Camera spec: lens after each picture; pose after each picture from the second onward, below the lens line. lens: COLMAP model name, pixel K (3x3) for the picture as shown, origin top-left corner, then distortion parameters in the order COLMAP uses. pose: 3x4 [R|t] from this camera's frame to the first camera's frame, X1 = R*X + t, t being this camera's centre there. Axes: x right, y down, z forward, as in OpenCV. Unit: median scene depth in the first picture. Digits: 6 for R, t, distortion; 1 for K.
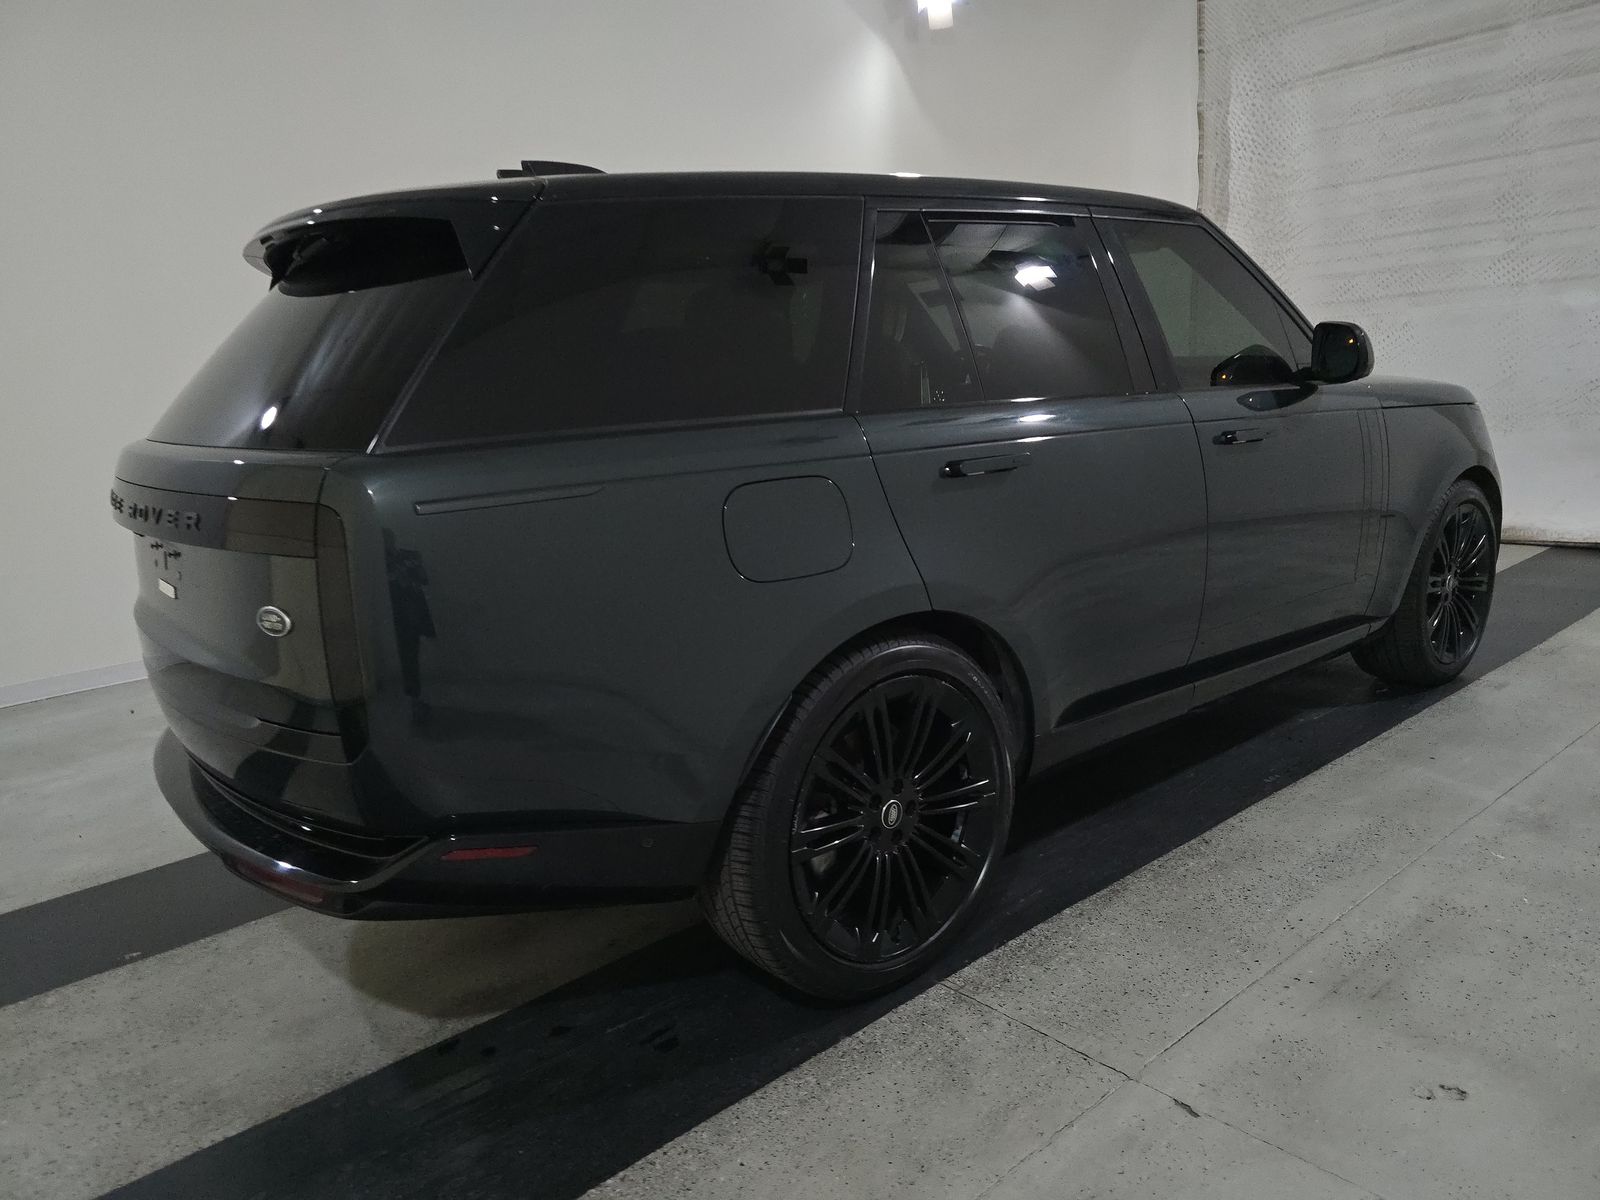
lens RADIAL K [[1080.9, 0, 805.7], [0, 1080.9, 604.8], [0, 0, 1]] dist [0.056596, -0.055186]
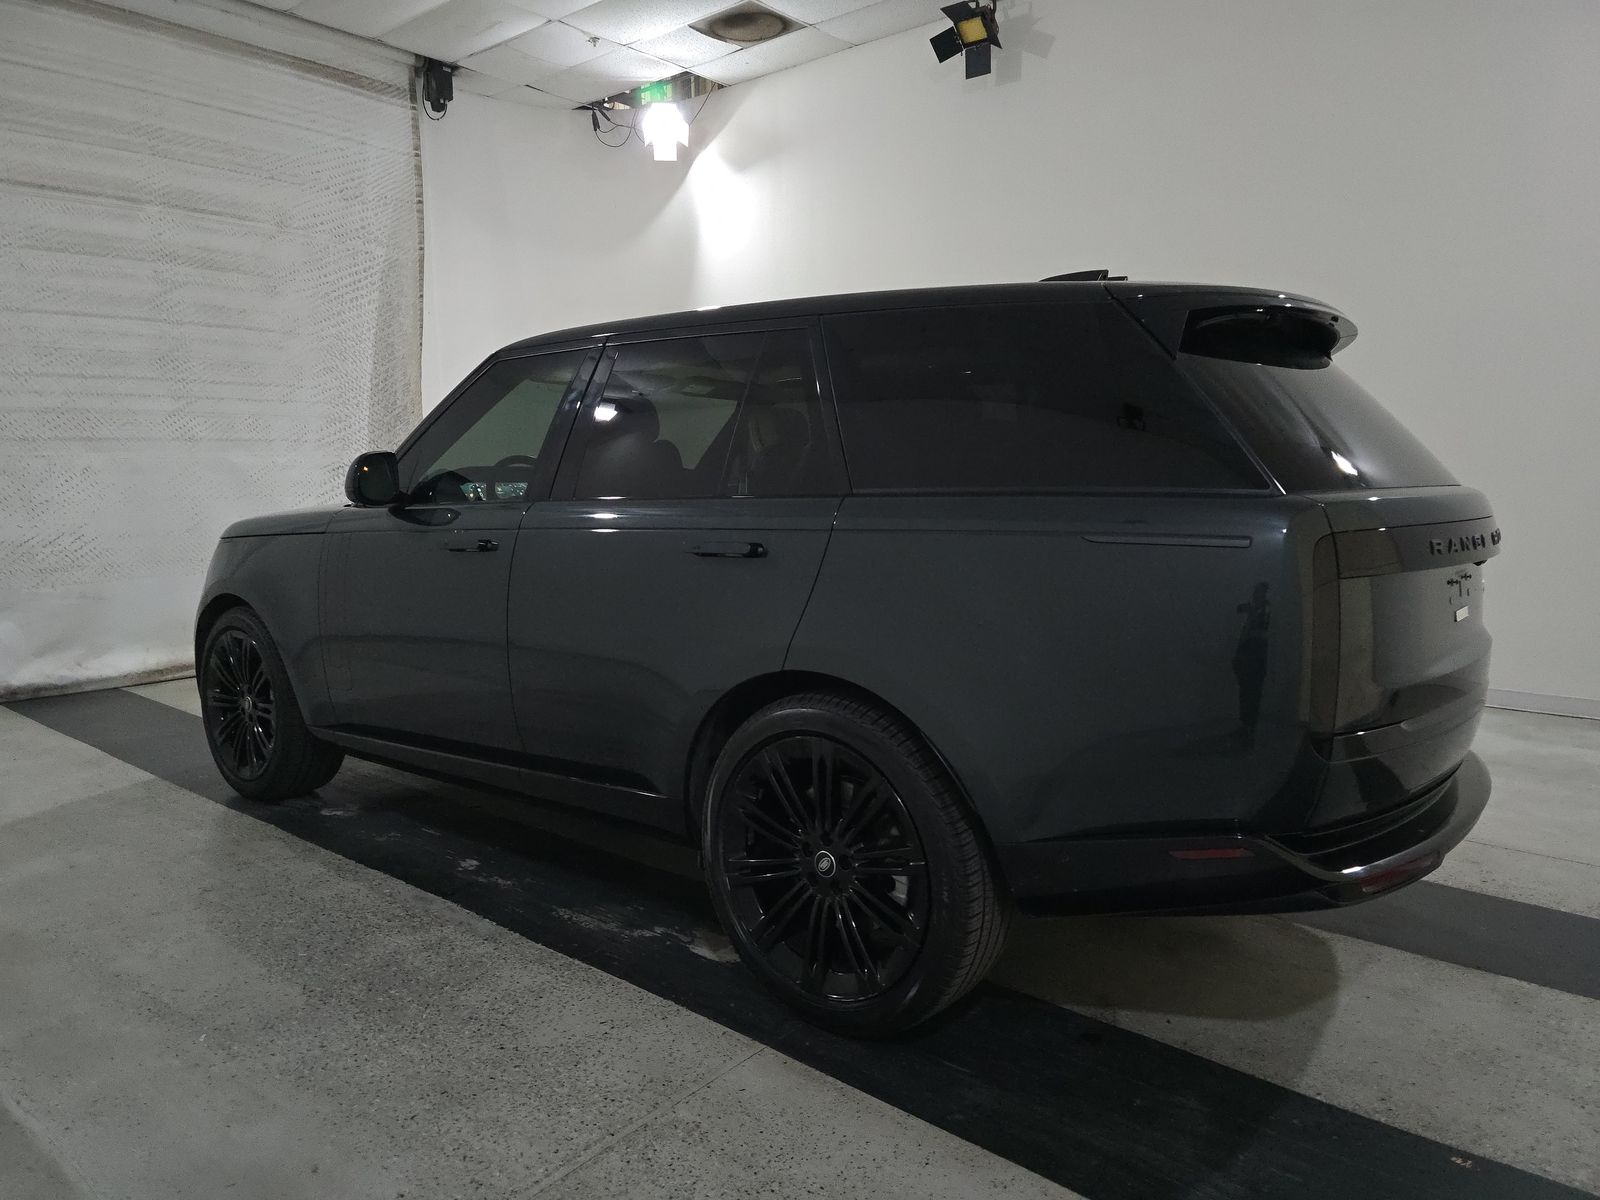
lens RADIAL K [[1080.9, 0, 805.7], [0, 1080.9, 604.8], [0, 0, 1]] dist [0.056596, -0.055186]
pose [[-0.166112, -0.047744, 0.984950, -0.863022], [0.238805, 0.967148, 0.087156, -0.133524], [-0.956754, 0.249689, -0.149253, 1.002178]]
